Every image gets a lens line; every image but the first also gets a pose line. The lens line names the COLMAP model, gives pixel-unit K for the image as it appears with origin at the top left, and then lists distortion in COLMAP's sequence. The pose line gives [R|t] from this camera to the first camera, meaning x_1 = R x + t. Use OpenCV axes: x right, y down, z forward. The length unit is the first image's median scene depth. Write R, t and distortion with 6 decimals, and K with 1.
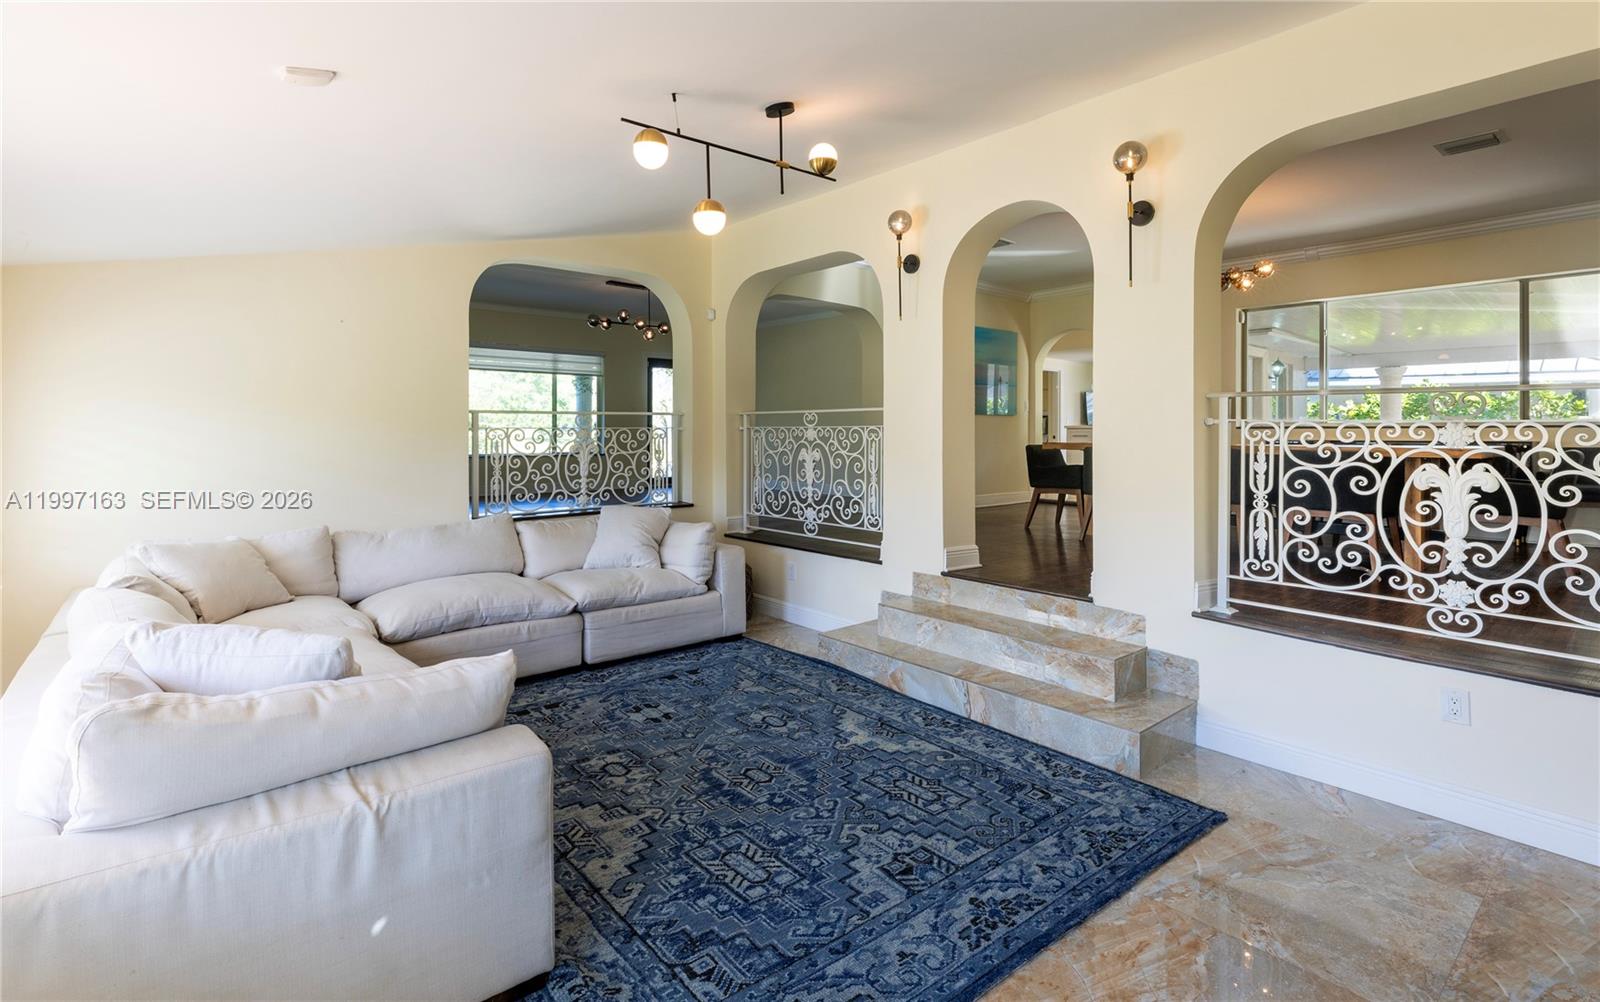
lens RADIAL K [[774.6, 0, 798.9], [0, 774.6, 426.9], [0, 0, 1]] dist [0.001244, 0.000228]
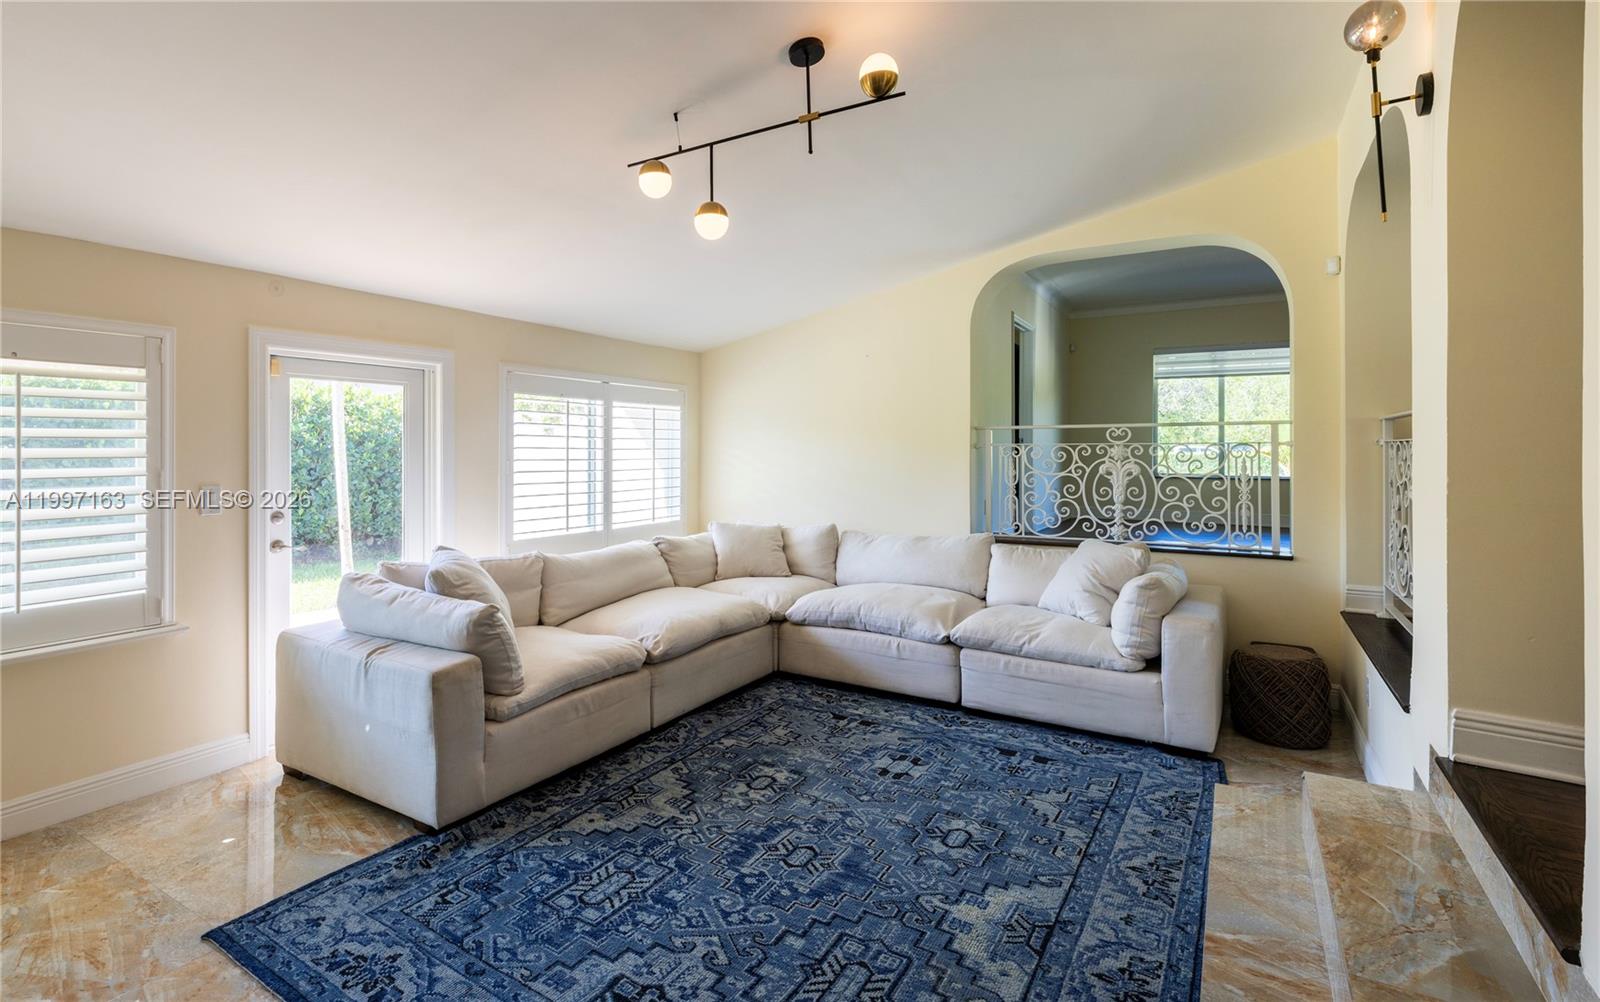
lens RADIAL K [[766.5, 0, 726.7], [0, 766.5, 445.6], [0, 0, 1]] dist [0.003532, 0.000383]
pose [[0.282326, -0.003848, -0.959311, 0.676173], [0.004960, 0.999984, -0.002551, 0.005656], [0.959306, -0.004038, 0.282340, 0.644445]]
